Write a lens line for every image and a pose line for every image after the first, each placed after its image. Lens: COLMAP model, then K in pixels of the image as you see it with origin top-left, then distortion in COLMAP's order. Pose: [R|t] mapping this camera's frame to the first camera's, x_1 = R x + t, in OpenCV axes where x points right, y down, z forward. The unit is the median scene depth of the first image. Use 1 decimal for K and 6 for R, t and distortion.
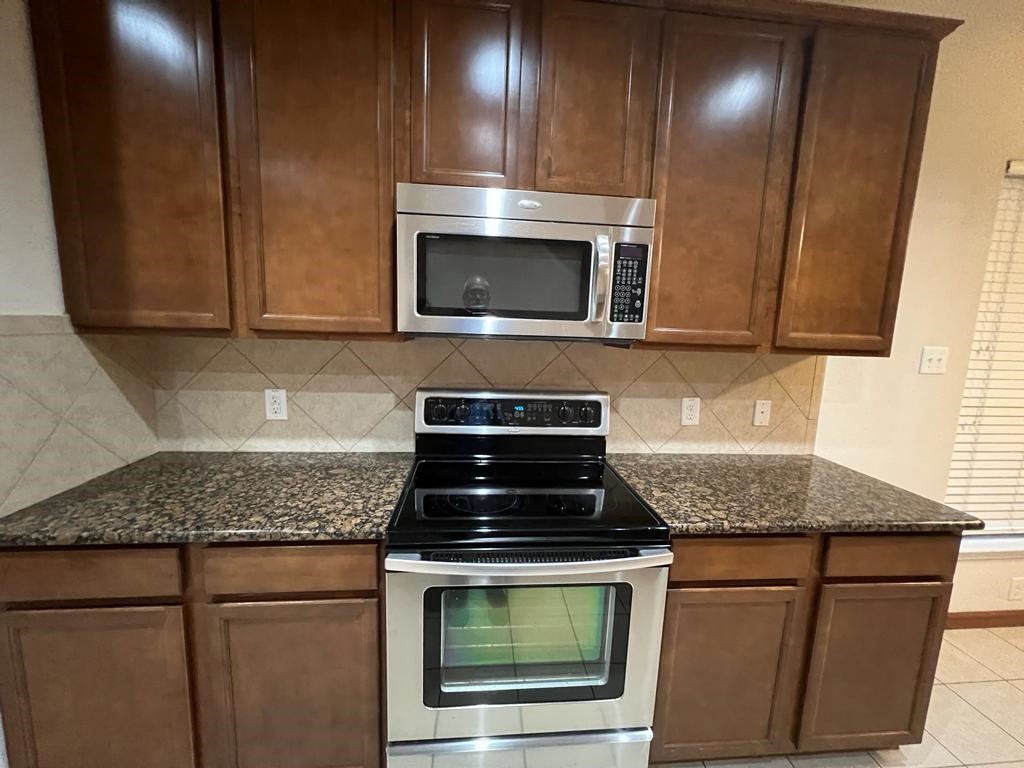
lens RADIAL K [[409.5, 0, 505.0], [0, 409.5, 382.2], [0, 0, 1]] dist [-0.004446, 0.000838]
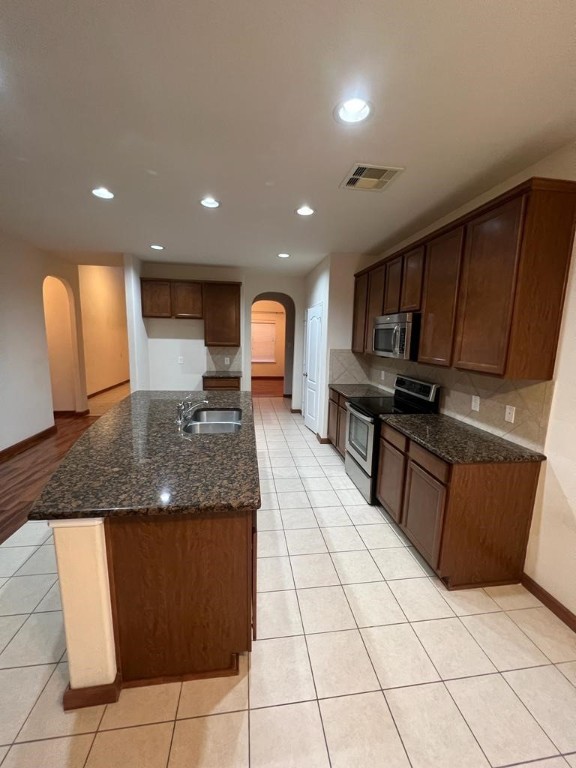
lens RADIAL K [[307.1, 0, 289.2], [0, 307.1, 383.2], [0, 0, 1]] dist [-0.004446, 0.000838]
pose [[0.050977, 0.121847, -0.991239, 2.002023], [-0.160784, 0.980584, 0.112268, -0.043537], [0.985672, 0.153653, 0.069578, 0.058663]]
